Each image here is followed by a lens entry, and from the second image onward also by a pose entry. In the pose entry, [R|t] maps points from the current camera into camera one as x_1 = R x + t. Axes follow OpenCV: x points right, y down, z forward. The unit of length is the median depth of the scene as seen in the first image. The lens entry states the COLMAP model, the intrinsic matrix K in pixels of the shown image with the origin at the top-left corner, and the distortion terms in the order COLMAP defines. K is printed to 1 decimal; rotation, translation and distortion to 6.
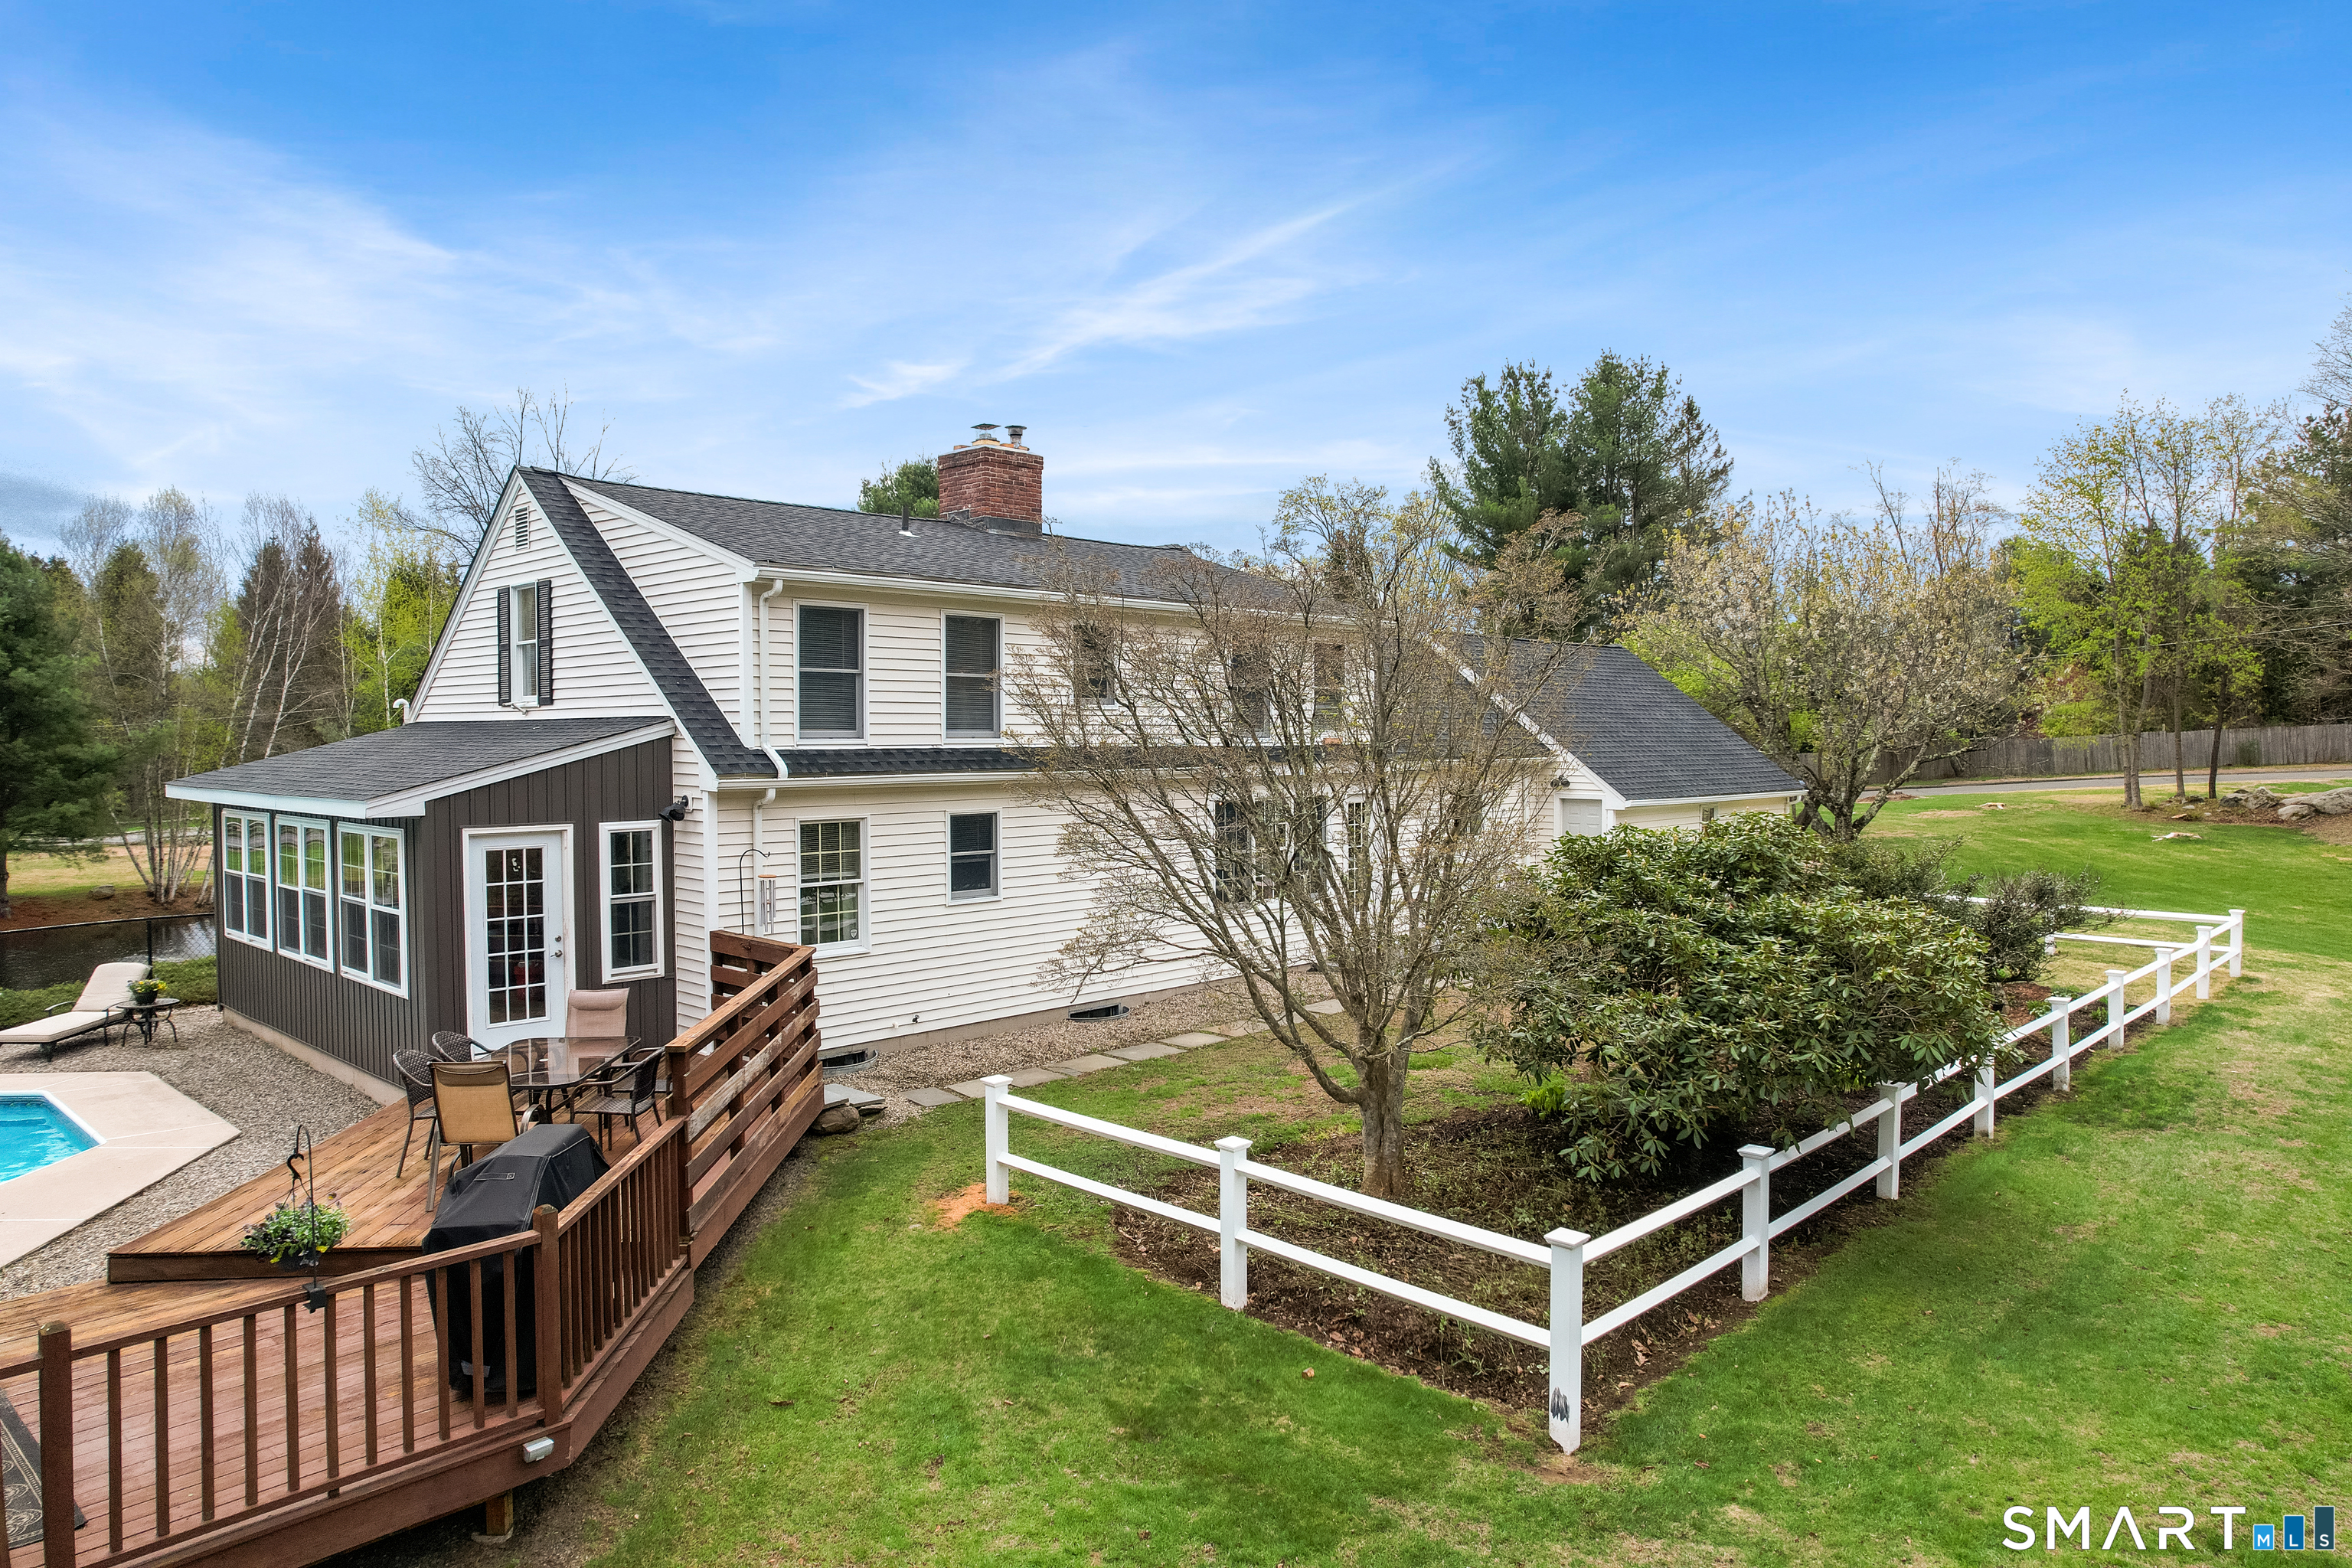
lens RADIAL K [[1505.1, 0, 1184.4], [0, 1505.1, 779.5], [0, 0, 1]] dist [-0.077518, 0.077007]
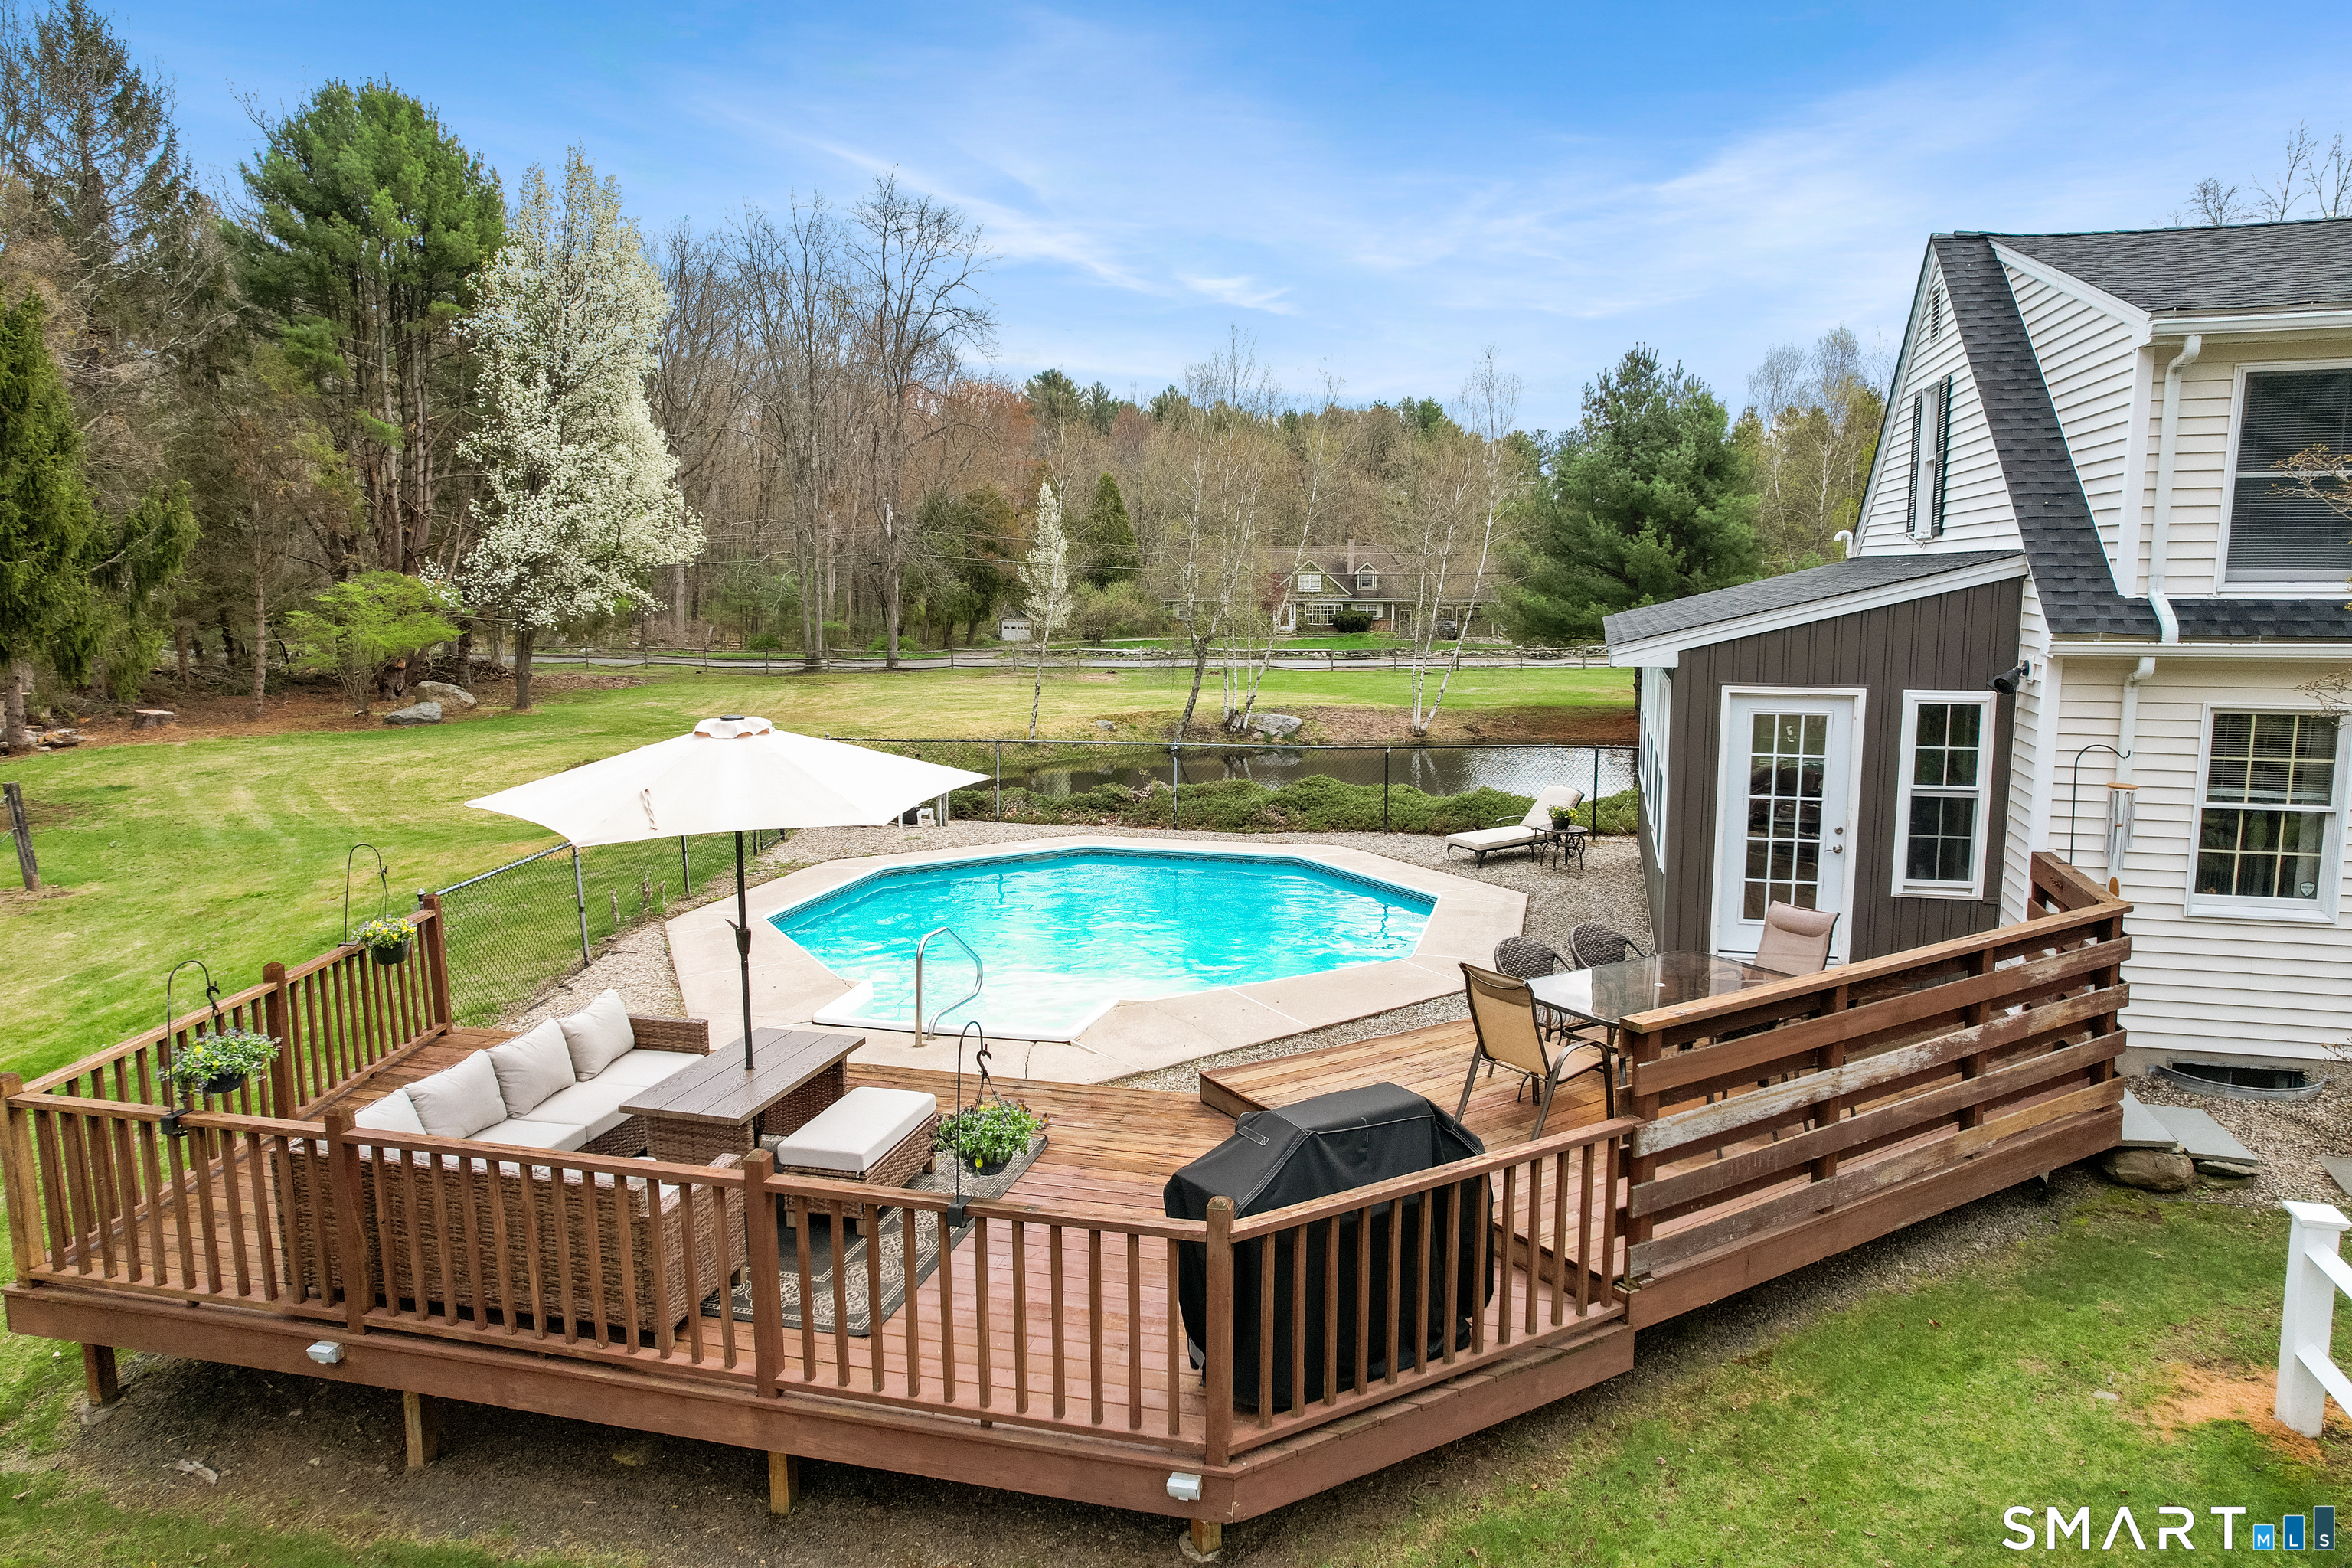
lens RADIAL K [[1505.1, 0, 1184.4], [0, 1505.1, 779.5], [0, 0, 1]] dist [-0.077518, 0.077007]
pose [[0.478927, 0.124684, -0.868955, 0.100145], [-0.026204, 0.991451, 0.127818, -0.012945], [0.877464, -0.038446, 0.478100, 0.299887]]
